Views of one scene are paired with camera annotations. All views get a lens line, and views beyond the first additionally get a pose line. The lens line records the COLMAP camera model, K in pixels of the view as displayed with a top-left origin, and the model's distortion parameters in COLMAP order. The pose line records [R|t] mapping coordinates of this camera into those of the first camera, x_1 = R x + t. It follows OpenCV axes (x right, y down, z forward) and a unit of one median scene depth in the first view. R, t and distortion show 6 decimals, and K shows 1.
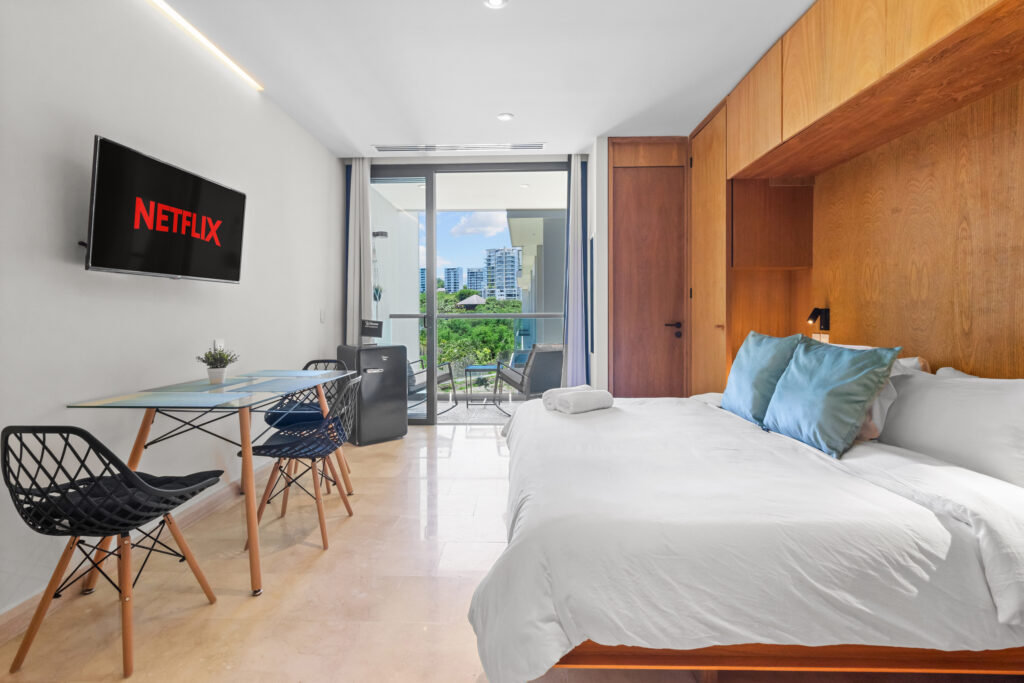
lens RADIAL K [[481.9, 0, 510.3], [0, 481.9, 306.8], [0, 0, 1]] dist [-0.000703, -0.000134]
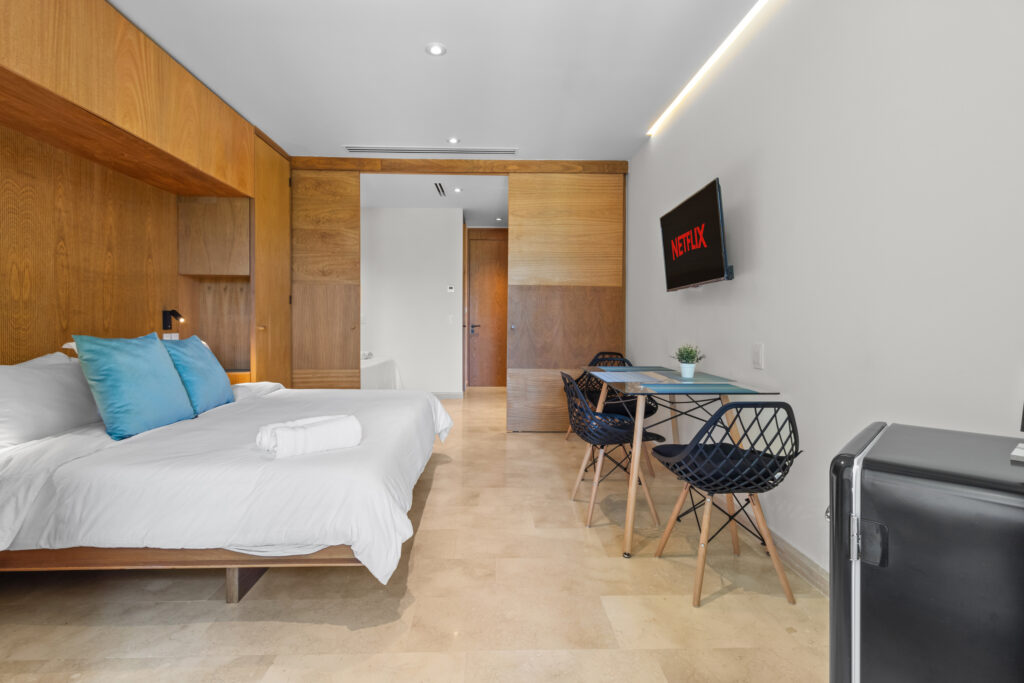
lens RADIAL K [[477.7, 0, 505.5], [0, 477.7, 335.4], [0, 0, 1]] dist [0.000433, -0.000483]
pose [[-0.998431, 0.000237, -0.056001, -0.073660], [-0.000486, 0.999917, 0.012904, 0.027211], [0.055999, 0.012911, -0.998347, 1.182208]]
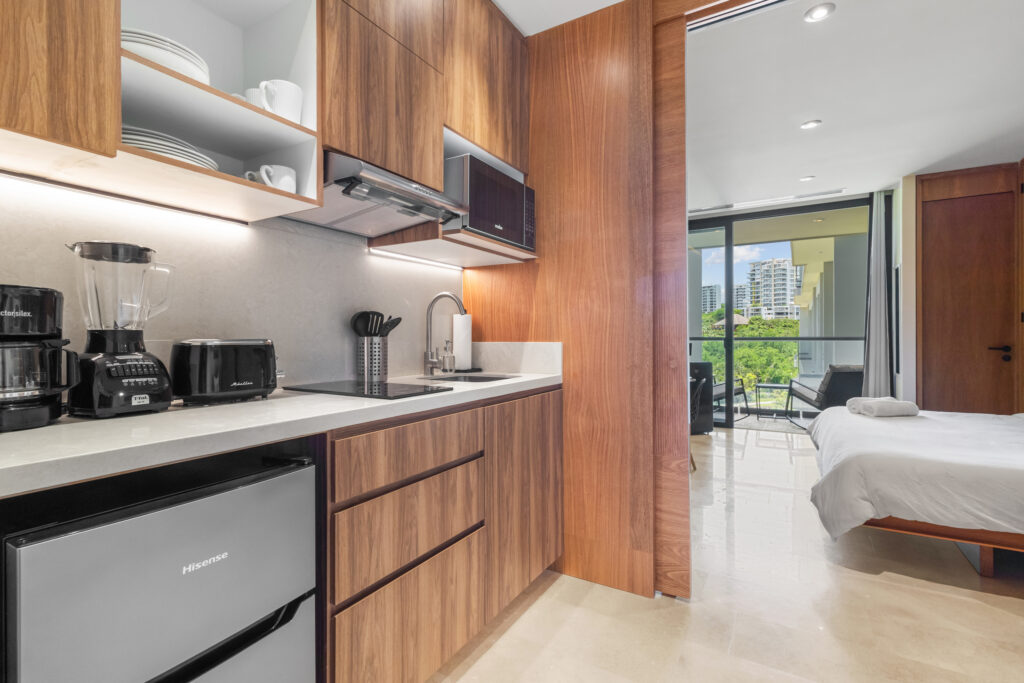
lens RADIAL K [[477.7, 0, 505.5], [0, 477.7, 335.4], [0, 0, 1]] dist [0.000433, -0.000483]
pose [[0.865839, -0.002269, -0.500318, -0.061444], [0.009581, 0.999882, 0.012046, -0.012775], [0.500231, -0.015224, 0.865758, -0.406033]]
